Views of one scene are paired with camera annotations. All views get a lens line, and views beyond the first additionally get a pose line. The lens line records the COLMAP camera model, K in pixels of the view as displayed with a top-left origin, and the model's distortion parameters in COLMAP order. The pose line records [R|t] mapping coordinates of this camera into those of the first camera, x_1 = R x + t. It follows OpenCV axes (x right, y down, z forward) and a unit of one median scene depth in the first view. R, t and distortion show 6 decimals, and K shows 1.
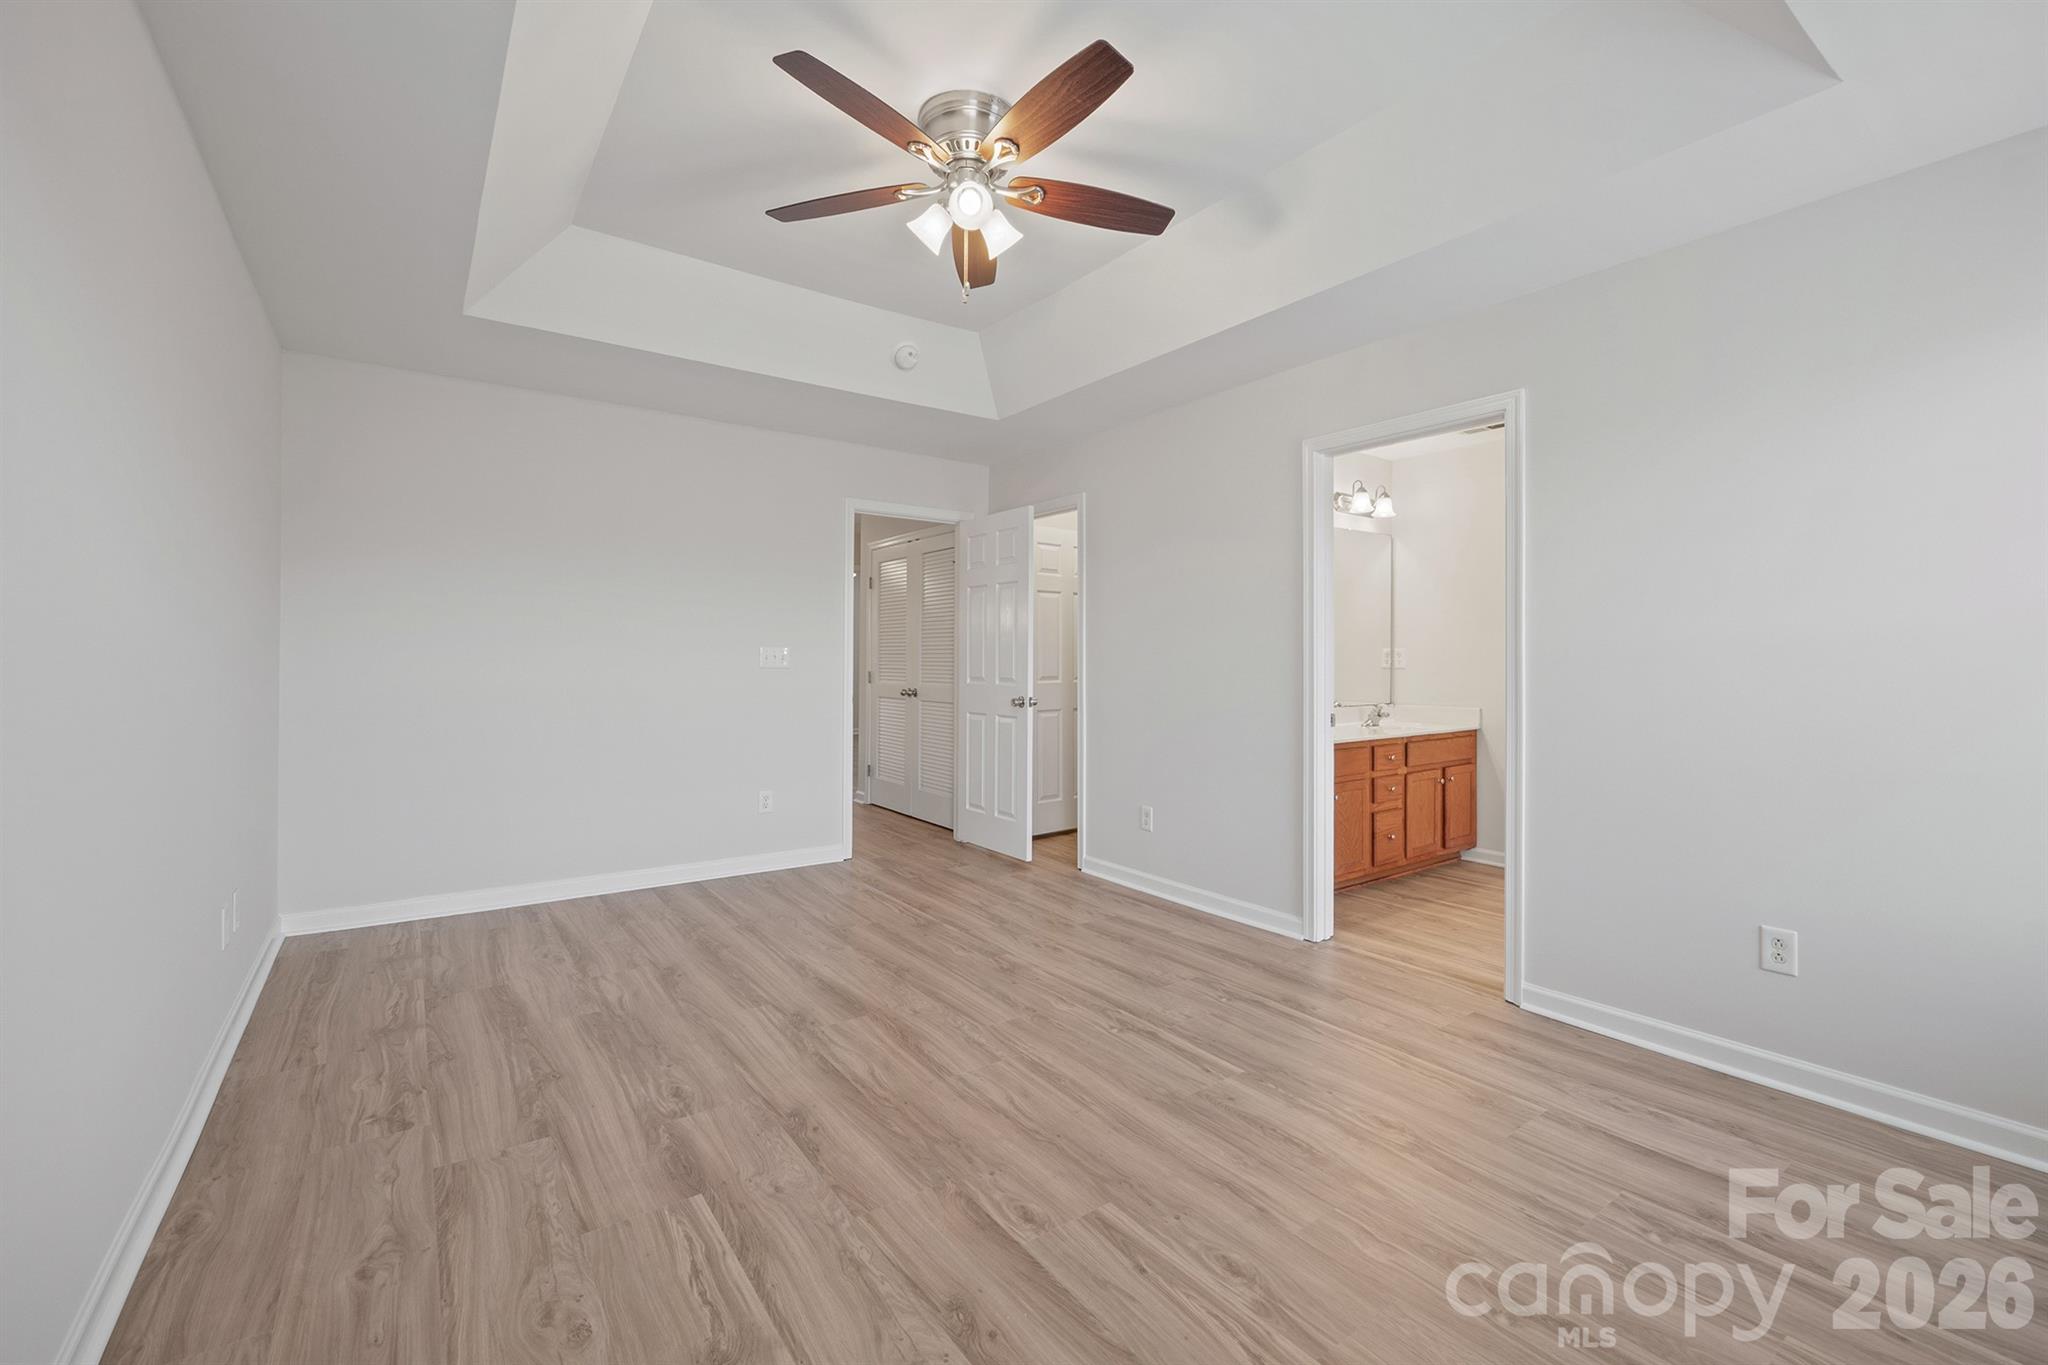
lens RADIAL K [[852.7, 0, 1031.5], [0, 852.7, 657.9], [0, 0, 1]] dist [-0.023940, -0.000083]
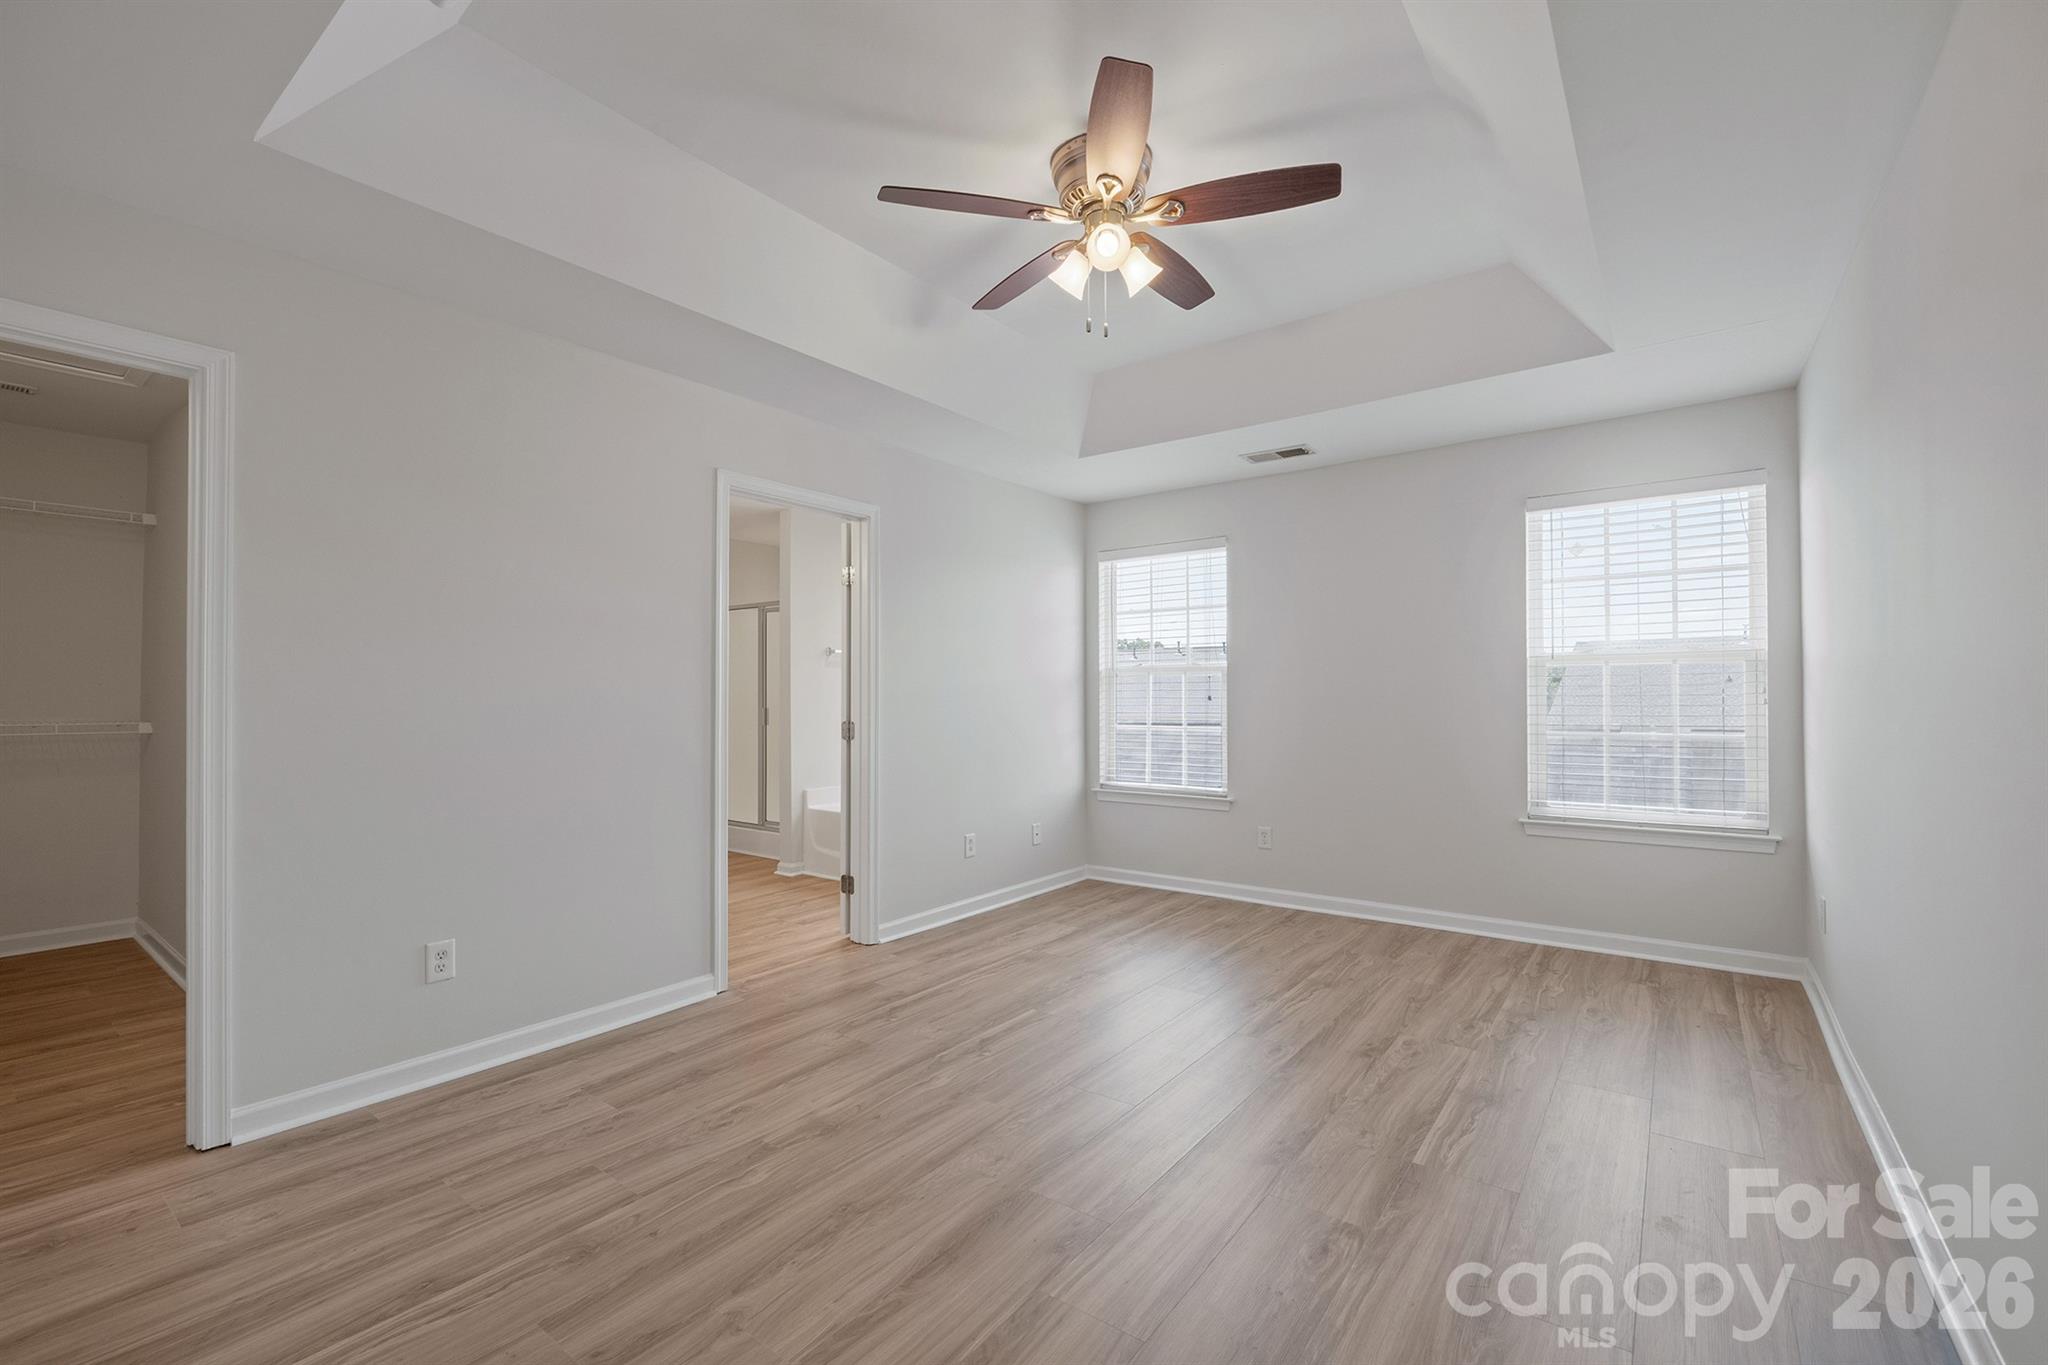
lens RADIAL K [[861.2, 0, 1020.7], [0, 861.2, 675.9], [0, 0, 1]] dist [-0.012169, 0.000028]
pose [[-0.276326, 0.017086, 0.960912, -0.919105], [0.002077, 0.999850, -0.017181, -0.010482], [-0.961062, -0.002752, -0.276320, 1.221676]]
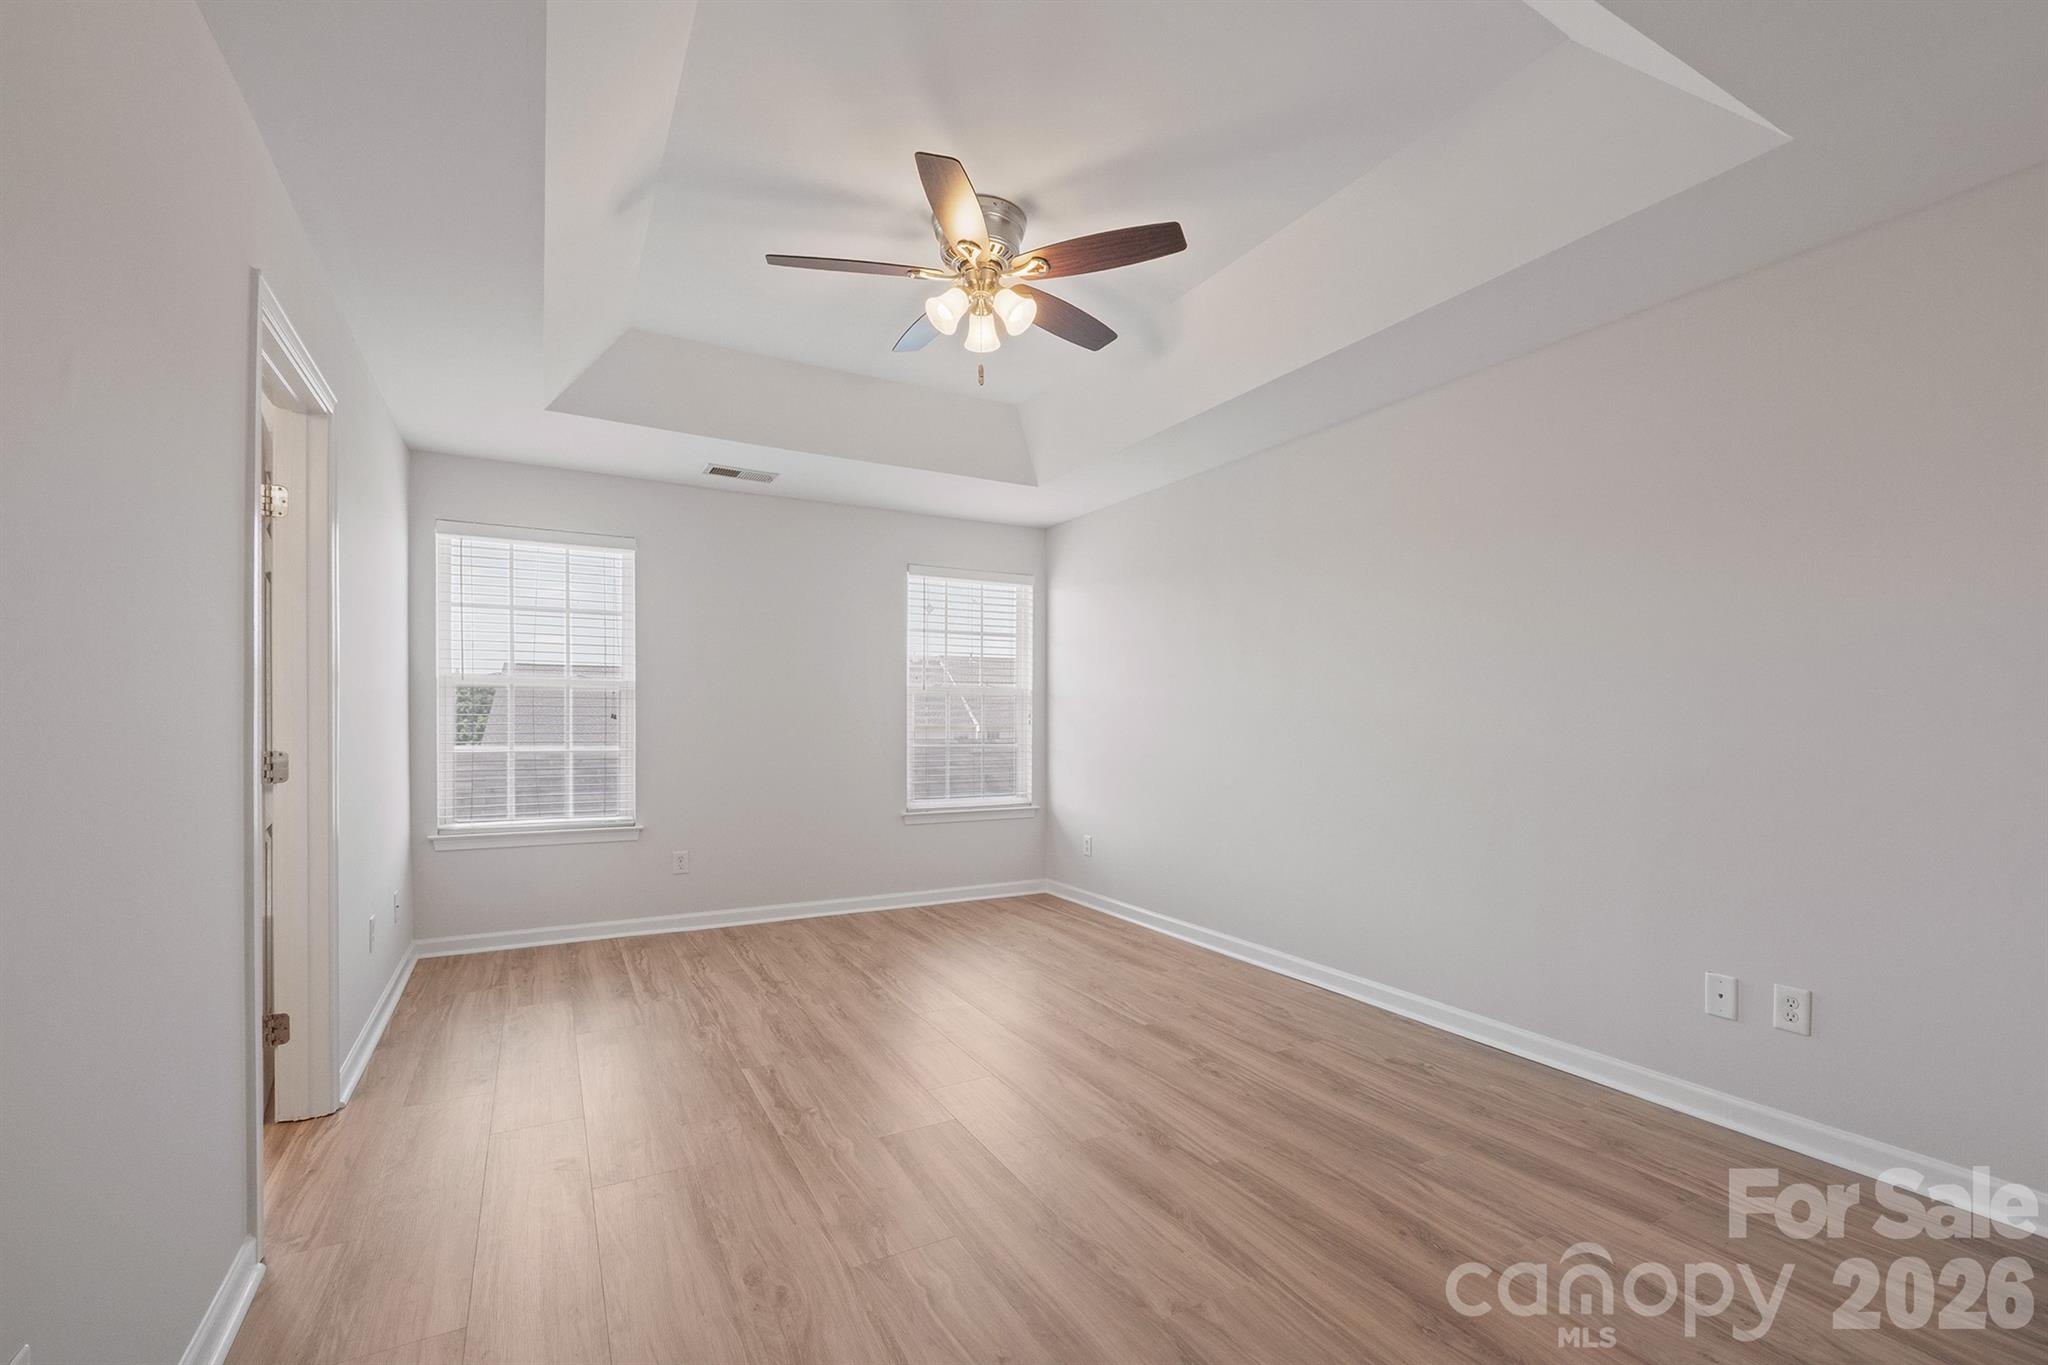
lens RADIAL K [[872.9, 0, 1027.3], [0, 872.9, 718.6], [0, 0, 1]] dist [-0.059954, -0.000098]
pose [[-0.992422, -0.010295, 0.122441, -0.241902], [-0.010684, 0.999940, -0.002524, 0.004694], [-0.122408, -0.003814, -0.992473, 1.861904]]
